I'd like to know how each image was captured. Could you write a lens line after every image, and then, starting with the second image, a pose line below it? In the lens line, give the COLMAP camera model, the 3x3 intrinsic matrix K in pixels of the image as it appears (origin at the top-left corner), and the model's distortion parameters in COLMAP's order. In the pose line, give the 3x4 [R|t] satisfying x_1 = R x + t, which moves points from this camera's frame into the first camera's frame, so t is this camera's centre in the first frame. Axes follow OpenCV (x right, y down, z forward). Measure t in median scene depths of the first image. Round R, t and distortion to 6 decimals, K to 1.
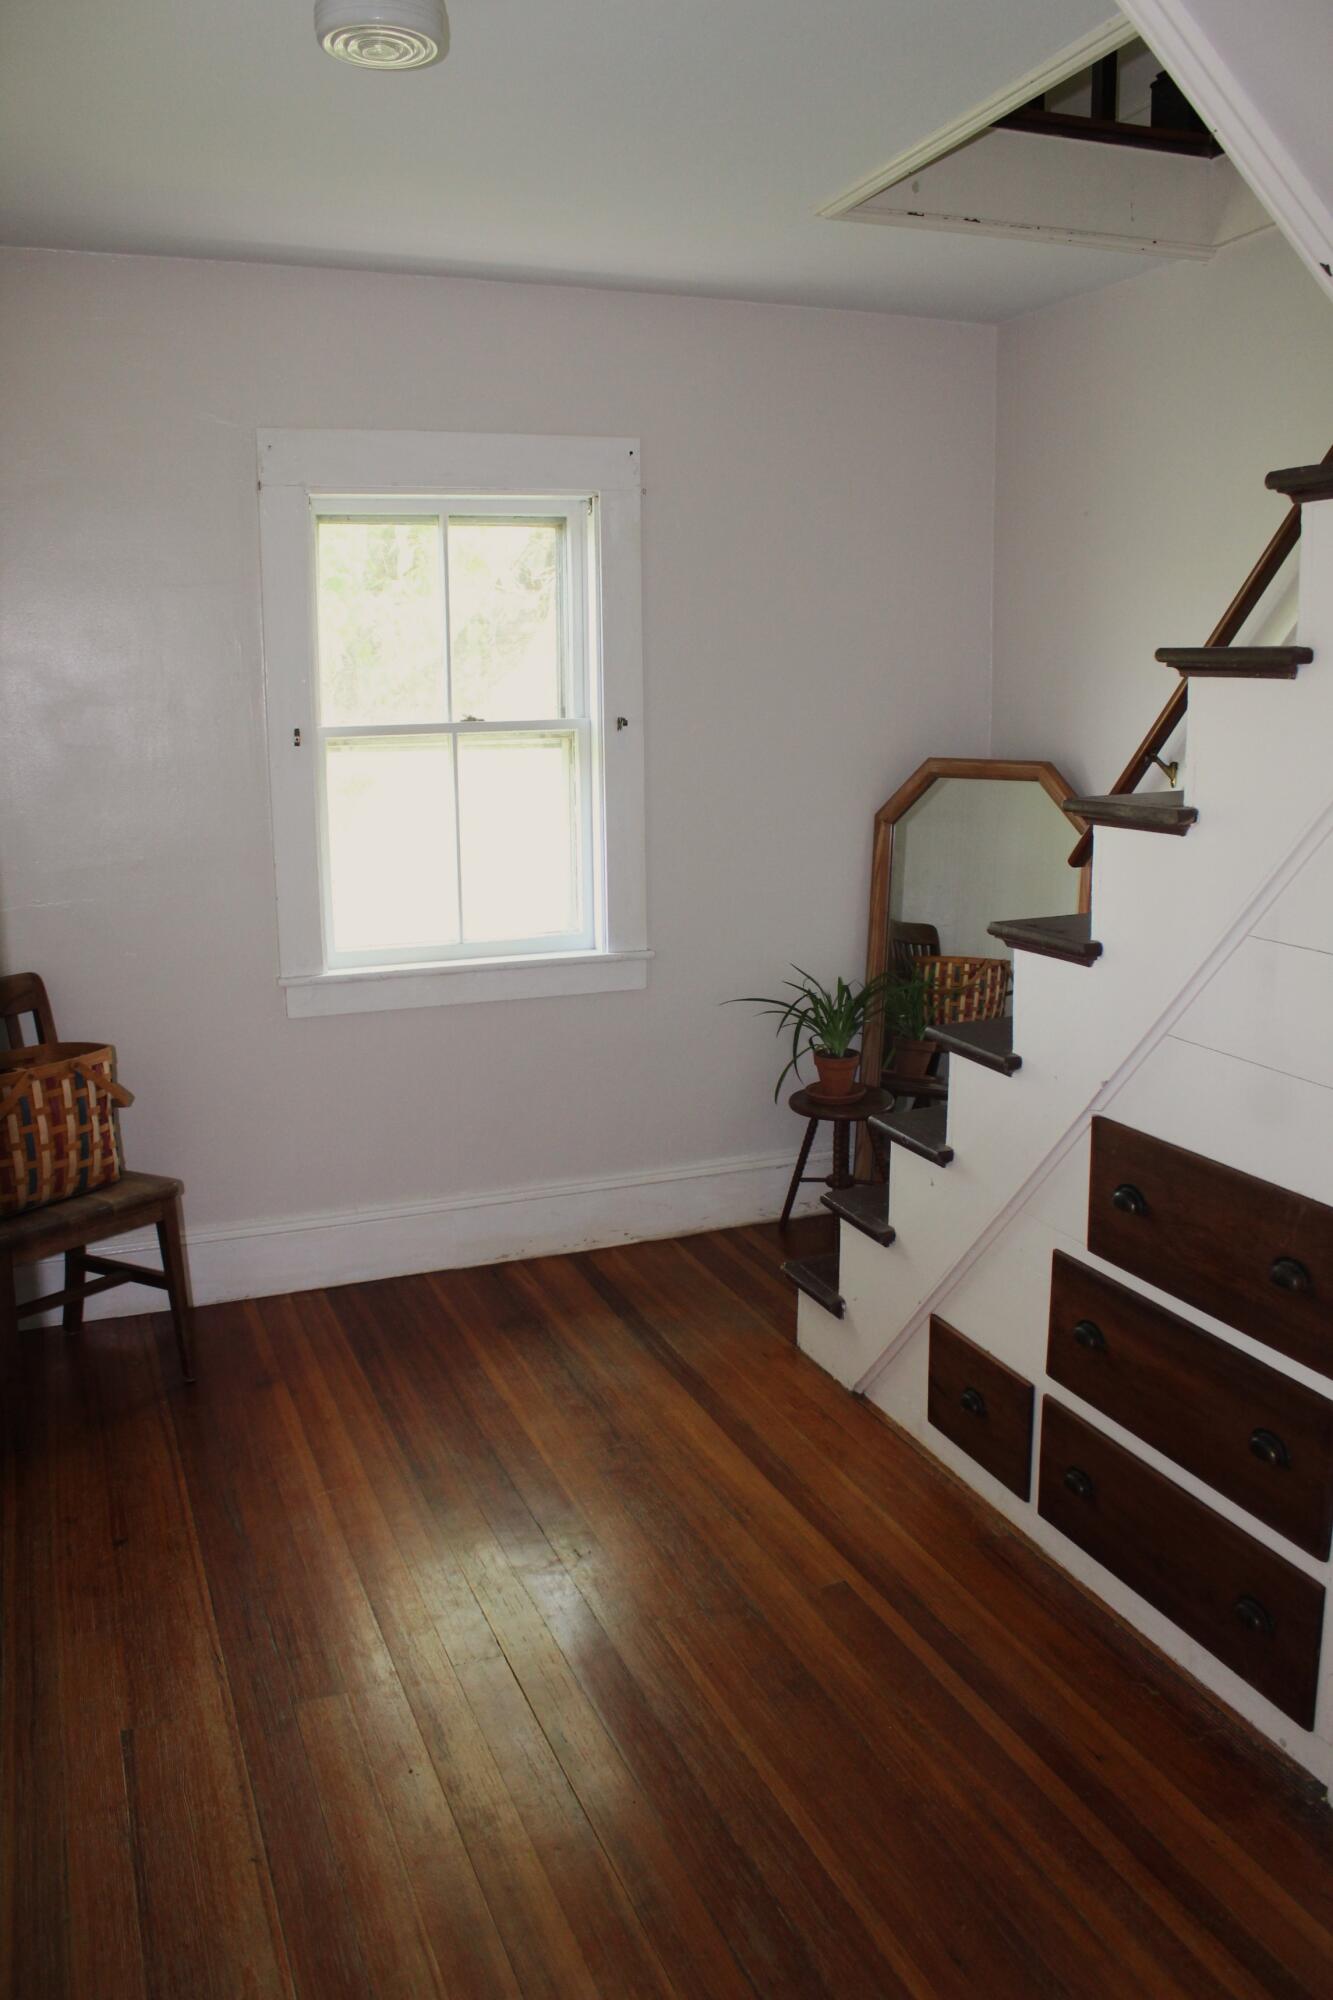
lens RADIAL K [[1700.5, 0, 666.5], [0, 1700.5, 1000.0], [0, 0, 1]] dist [-0.166517, 0.149835]
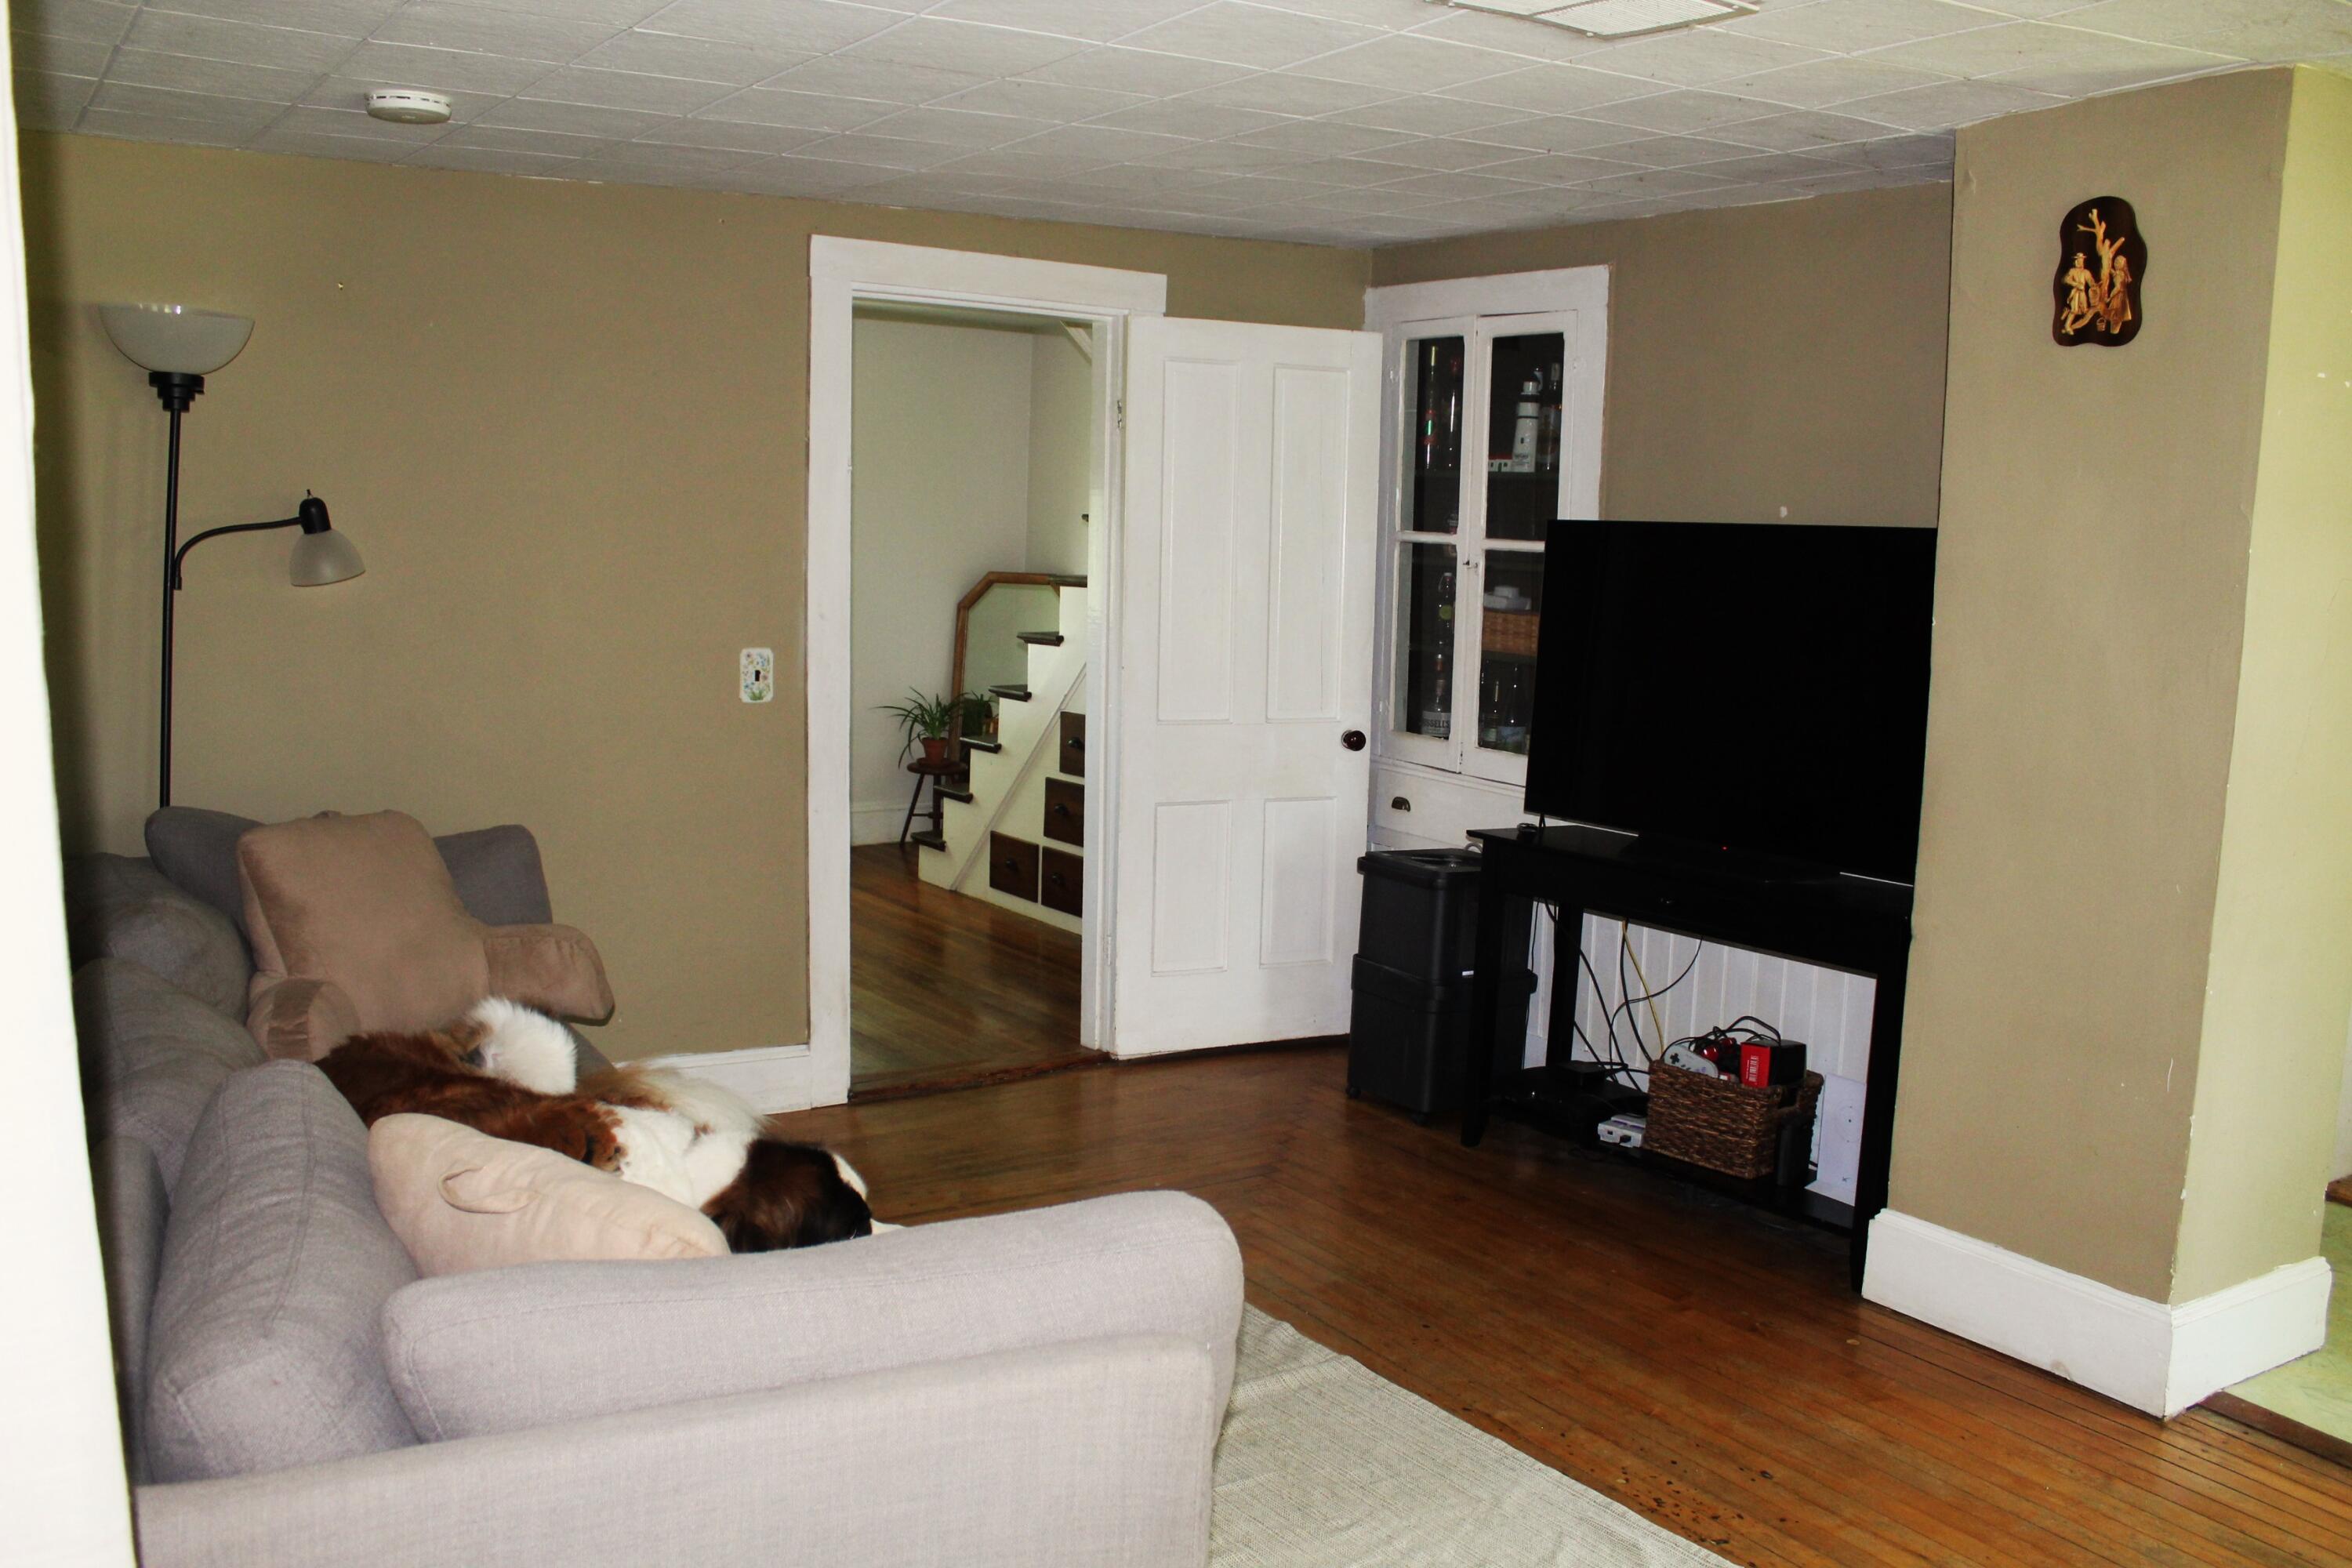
lens RADIAL K [[1999.8, 0, 1176.0], [0, 1999.8, 784.0], [0, 0, 1]] dist [-0.166517, 0.149835]
pose [[0.967974, 0.011963, 0.250764, -0.170830], [0.002649, 0.998321, -0.057855, 0.195092], [-0.251036, 0.056667, 0.966318, -1.022449]]
